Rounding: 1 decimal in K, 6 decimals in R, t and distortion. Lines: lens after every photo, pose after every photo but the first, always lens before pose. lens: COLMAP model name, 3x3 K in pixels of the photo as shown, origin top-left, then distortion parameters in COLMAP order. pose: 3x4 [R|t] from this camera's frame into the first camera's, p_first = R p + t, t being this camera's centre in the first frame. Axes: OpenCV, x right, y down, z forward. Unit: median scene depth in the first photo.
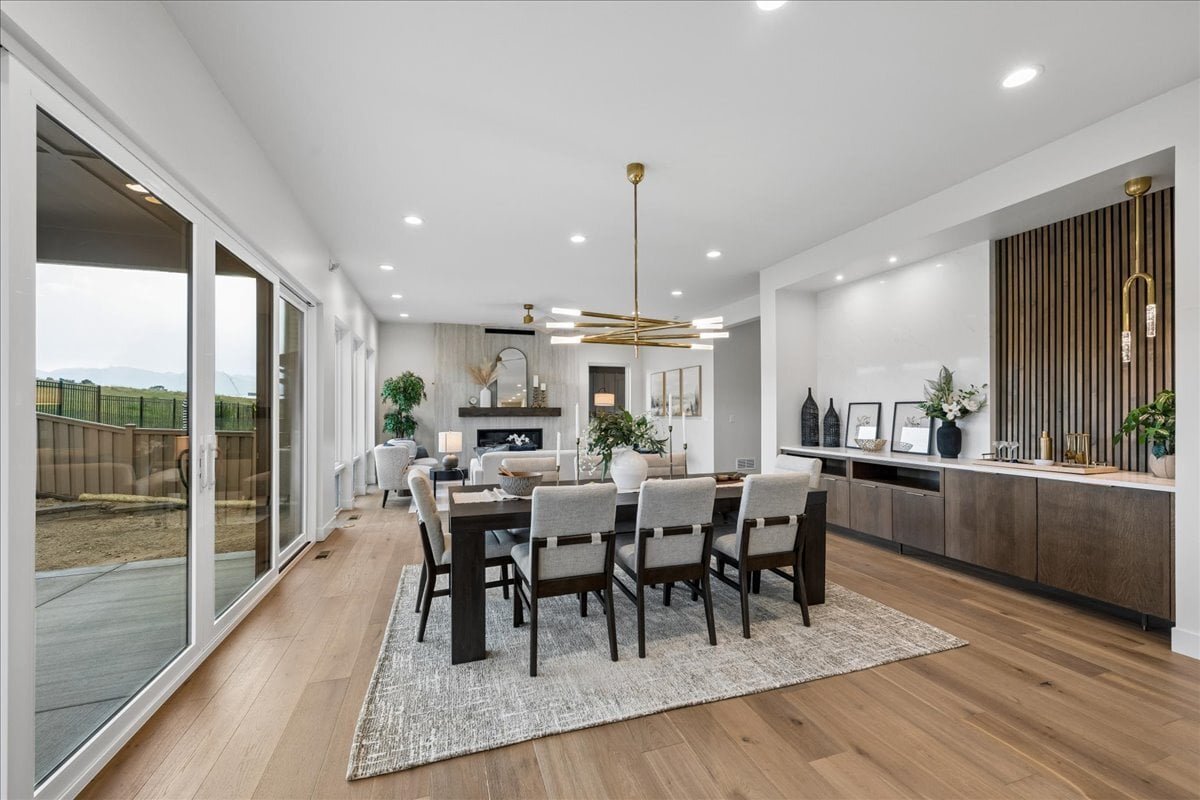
lens RADIAL K [[483.2, 0, 604.3], [0, 483.2, 408.9], [0, 0, 1]] dist [0.000337, 0.000028]
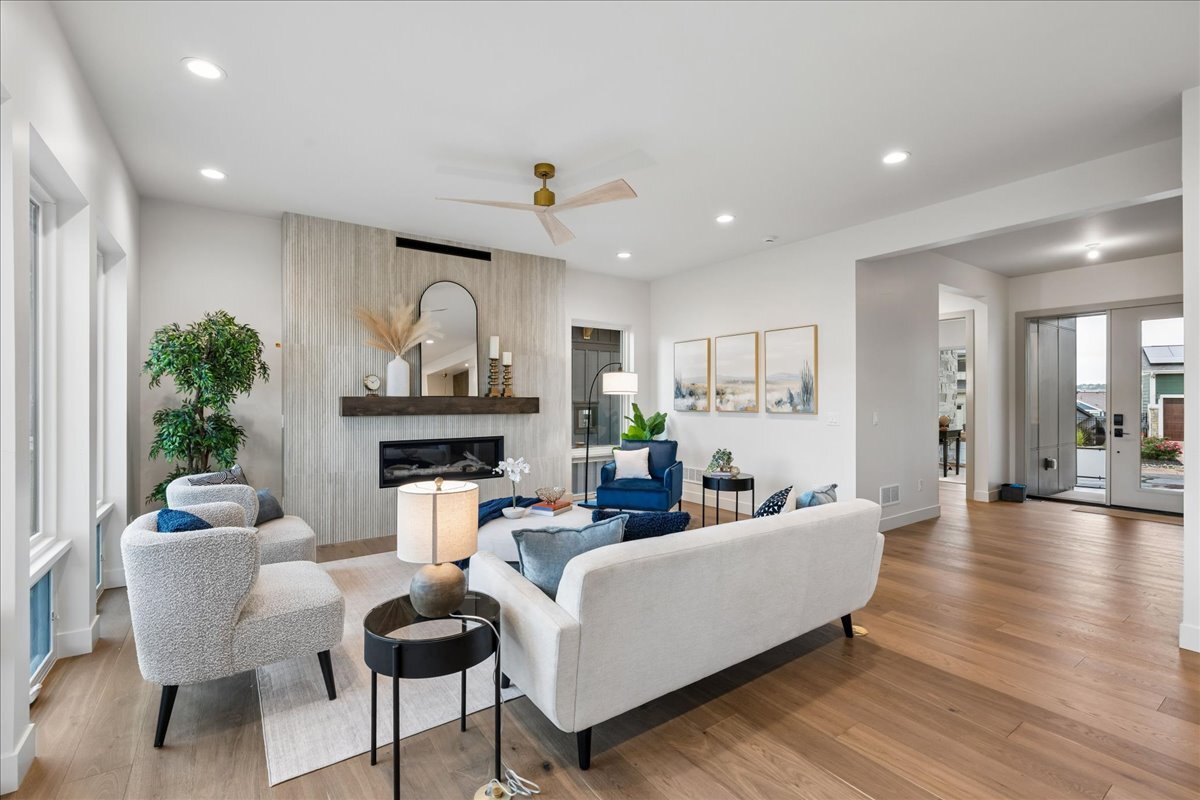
lens RADIAL K [[504.3, 0, 574.2], [0, 504.3, 397.5], [0, 0, 1]] dist [0.001625, 0.000192]
pose [[0.962169, 0.003118, 0.272435, -0.215860], [-0.003641, 0.999992, 0.001414, -0.003560], [-0.272429, -0.002353, 0.962173, 0.461568]]
